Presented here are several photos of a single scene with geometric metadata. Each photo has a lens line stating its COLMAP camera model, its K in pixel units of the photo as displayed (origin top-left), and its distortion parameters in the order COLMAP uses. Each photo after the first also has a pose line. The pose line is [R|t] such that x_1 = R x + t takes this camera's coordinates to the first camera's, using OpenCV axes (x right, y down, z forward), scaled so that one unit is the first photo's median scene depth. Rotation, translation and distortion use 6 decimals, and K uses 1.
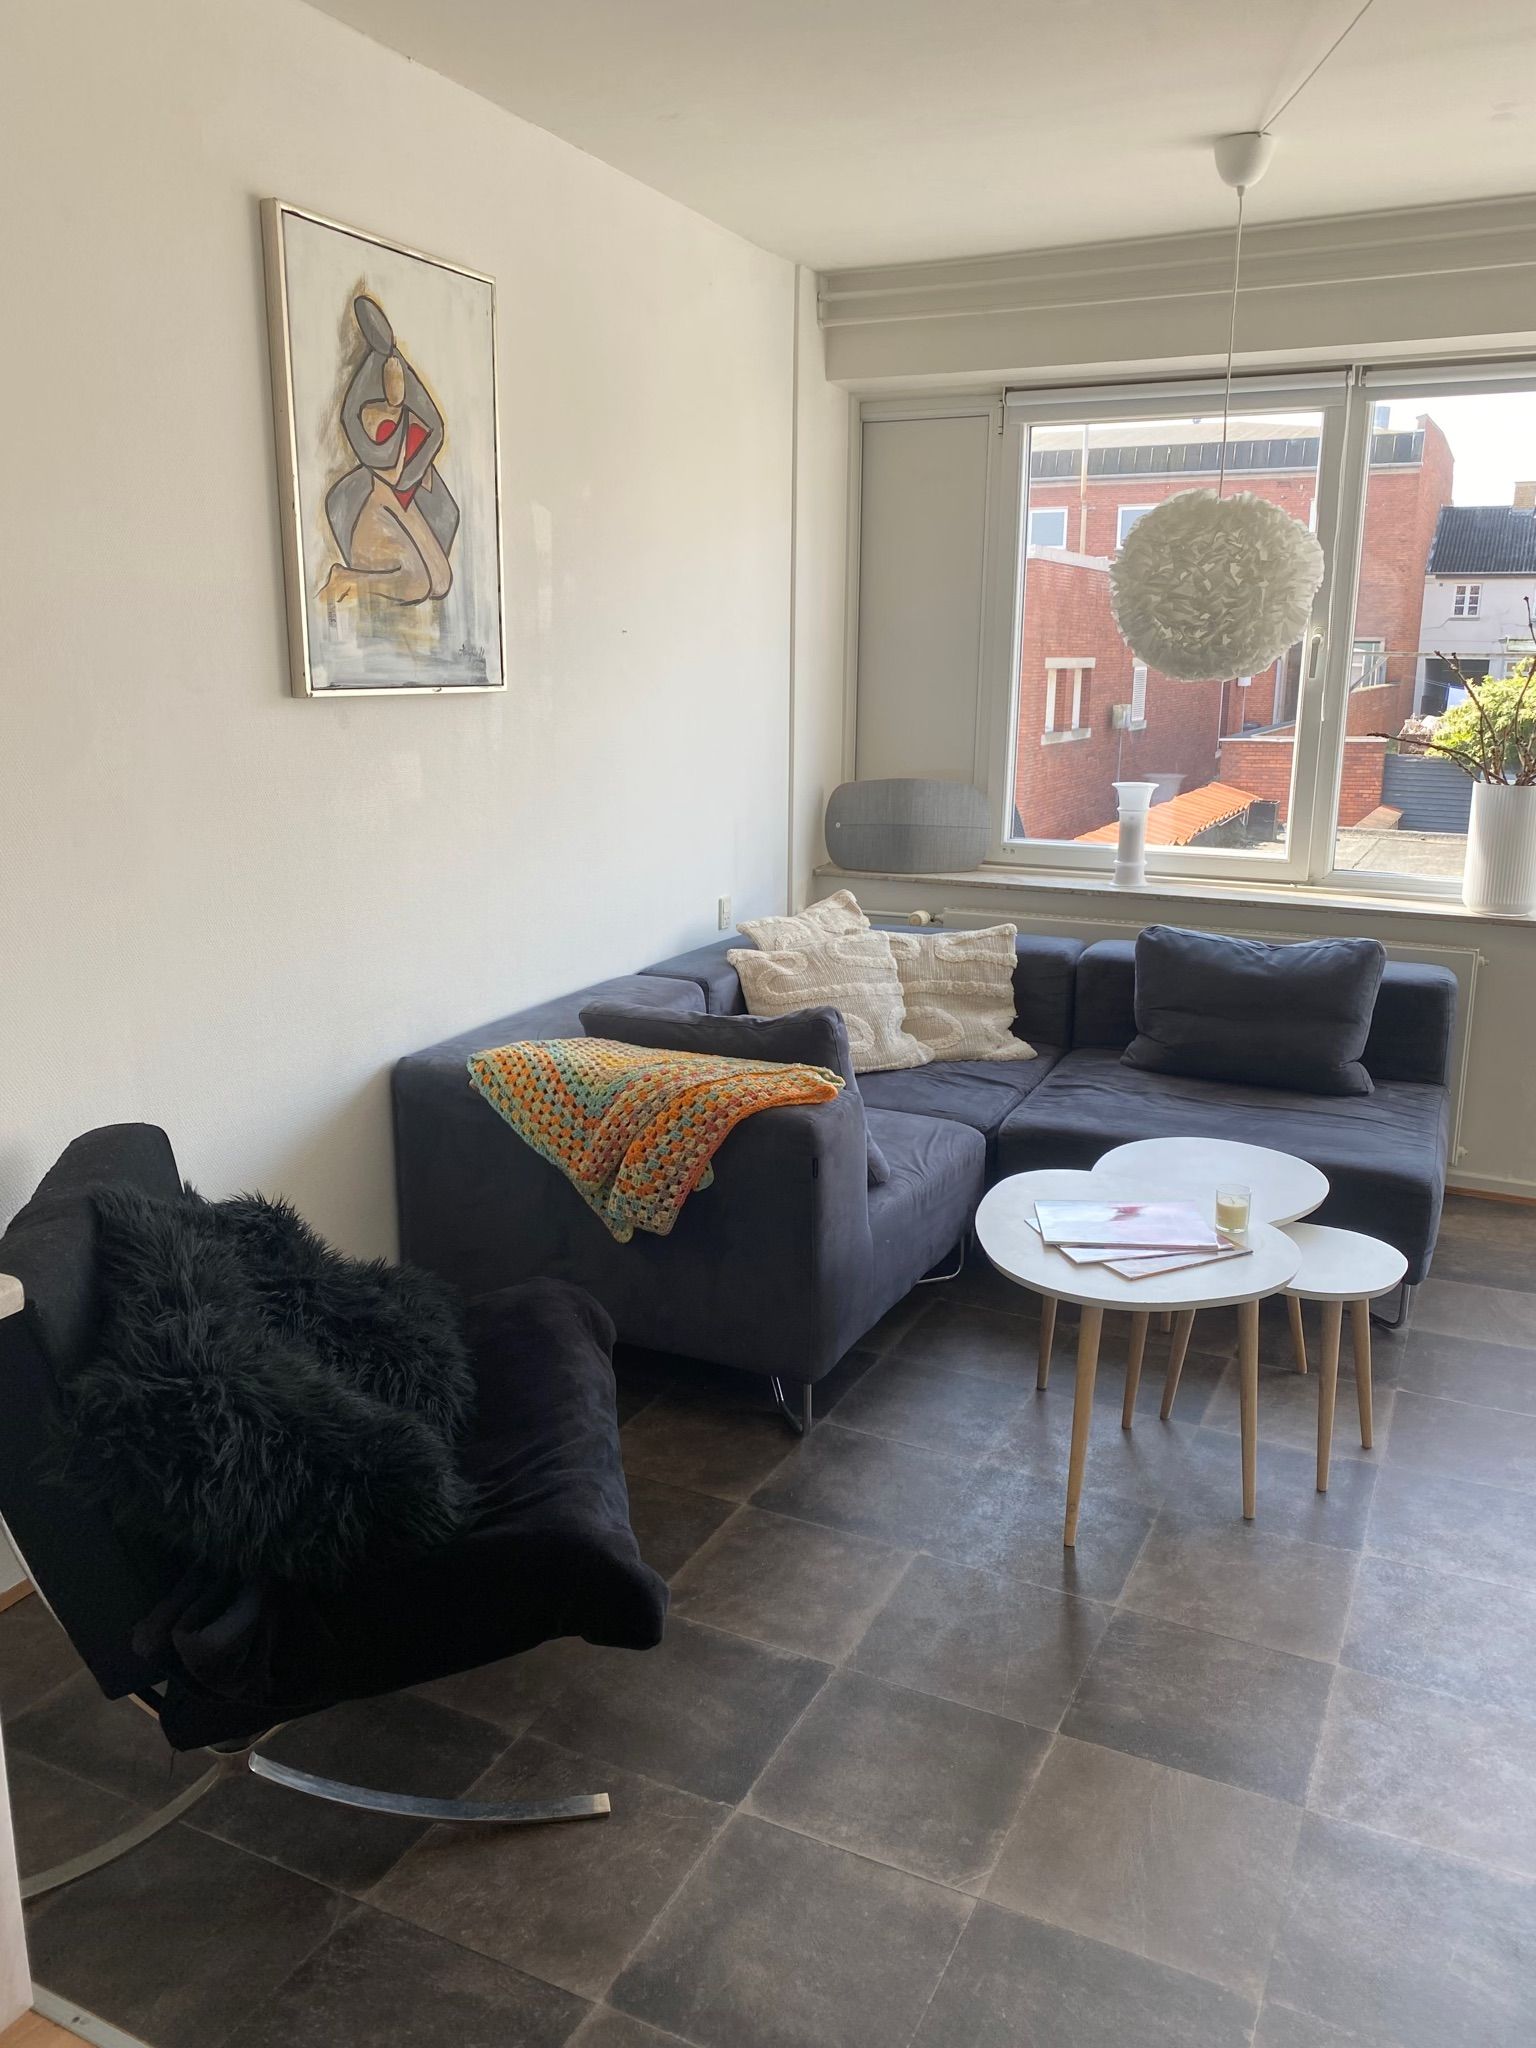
lens RADIAL K [[1518.2, 0, 768.0], [0, 1518.2, 1024.0], [0, 0, 1]] dist [0.054760, -0.150458]
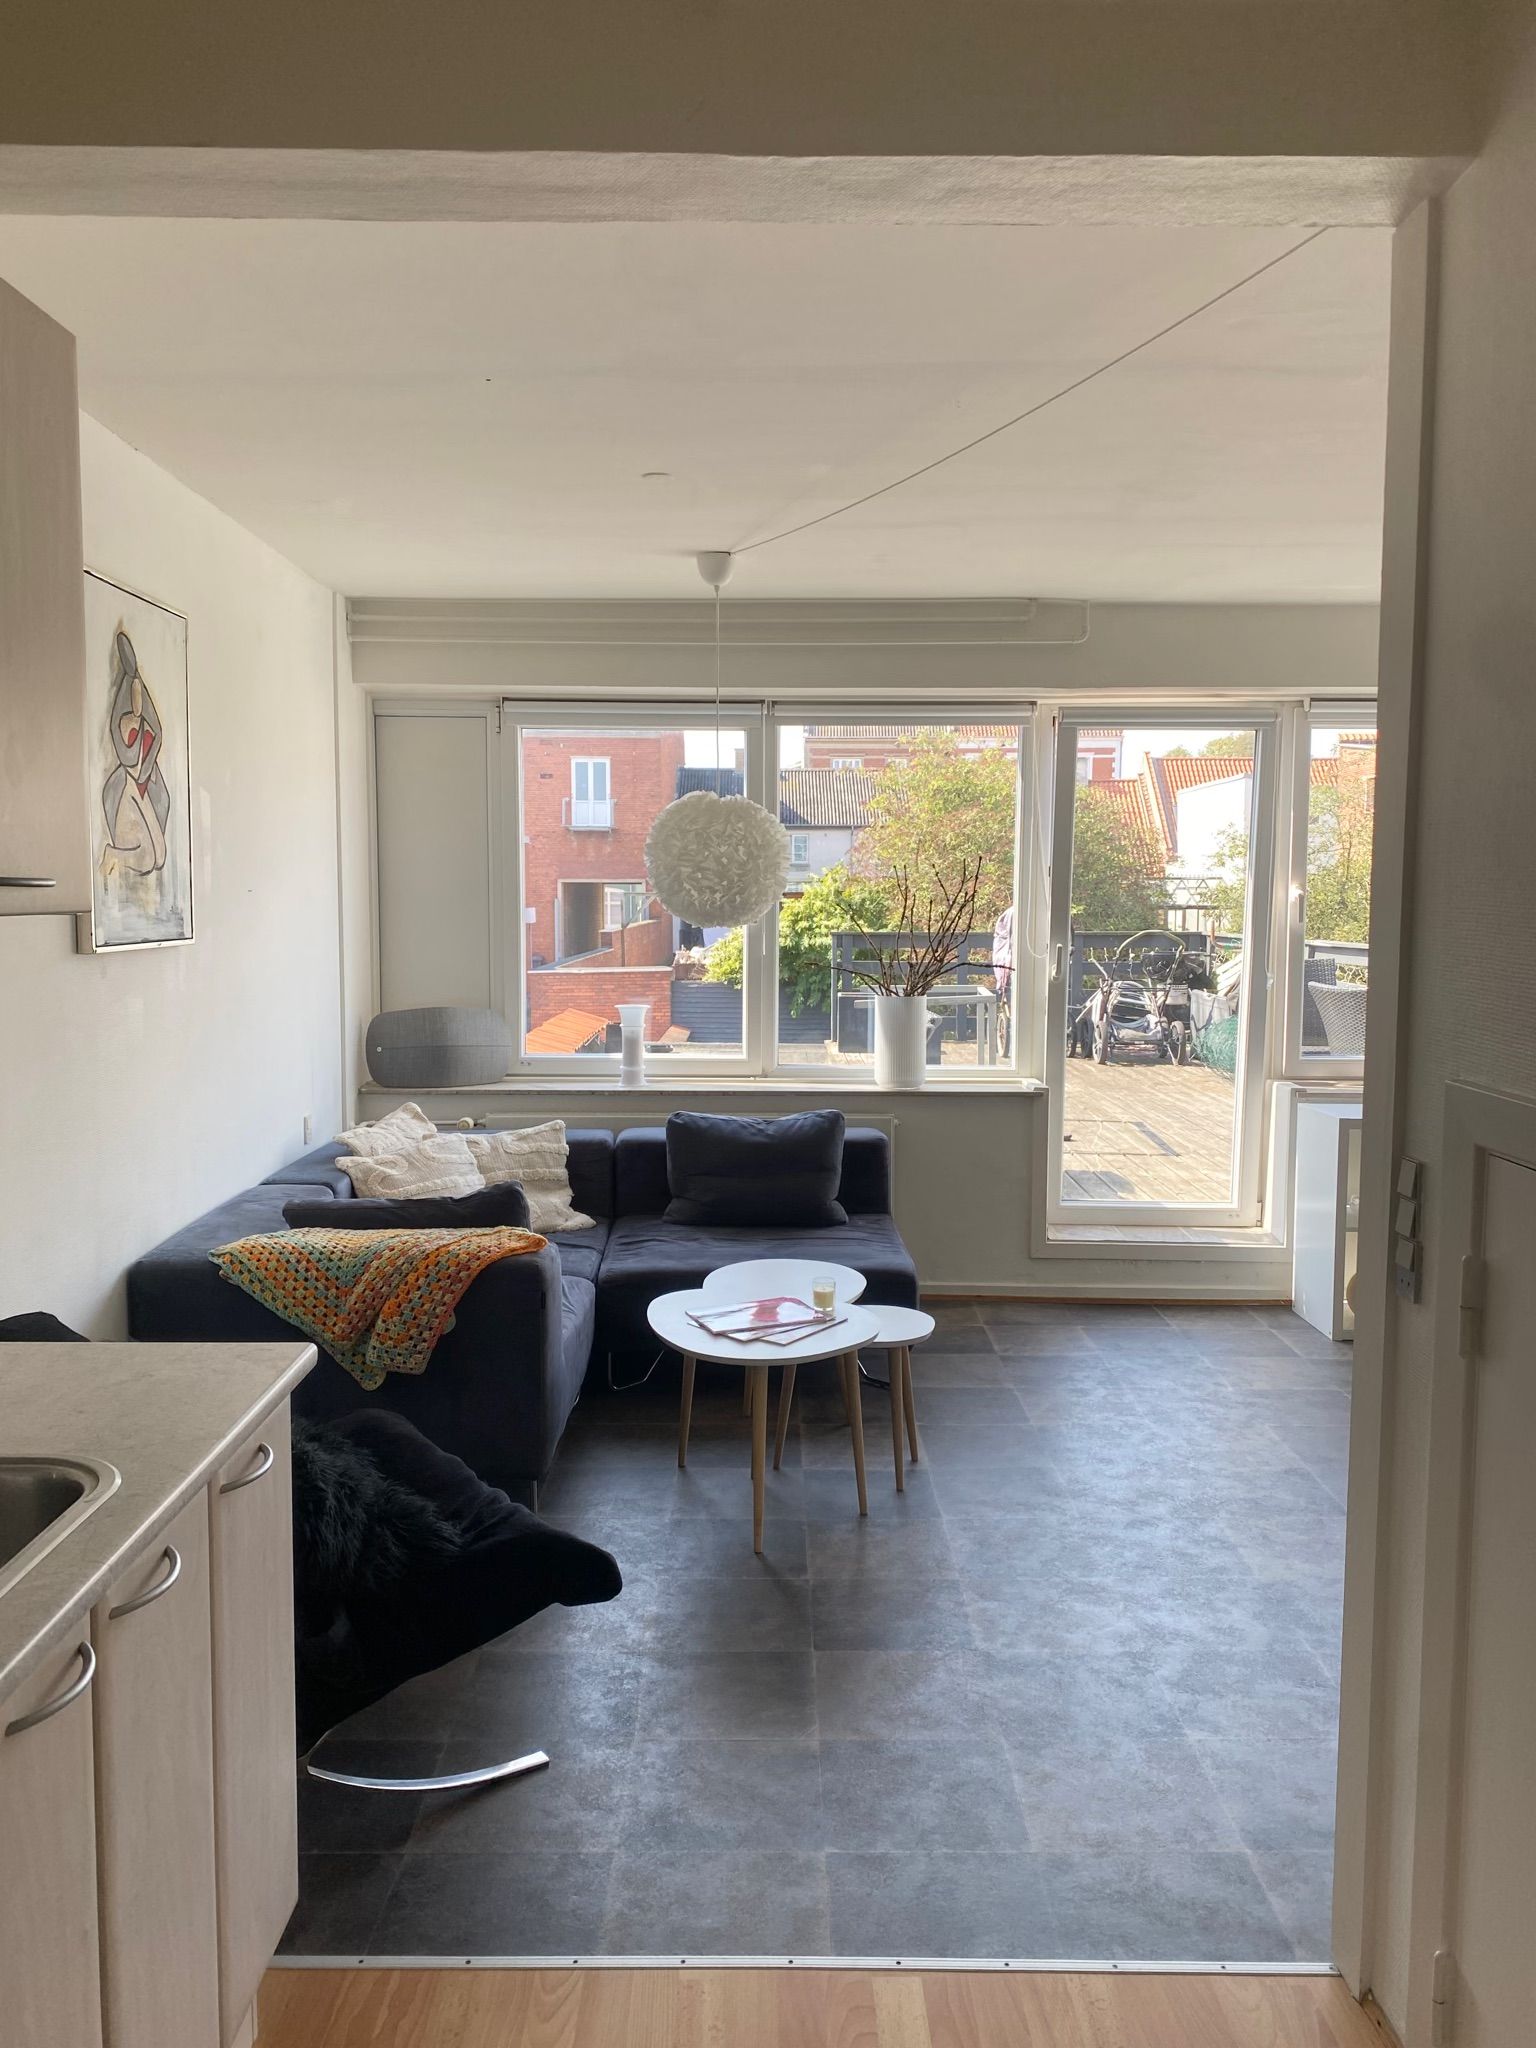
lens RADIAL K [[1518.2, 0, 768.0], [0, 1518.2, 1024.0], [0, 0, 1]] dist [0.054760, -0.150458]
pose [[0.895065, -0.039947, 0.444144, -0.306685], [0.105628, 0.986628, -0.124129, 0.036681], [-0.433246, 0.158018, 0.887315, -0.231598]]
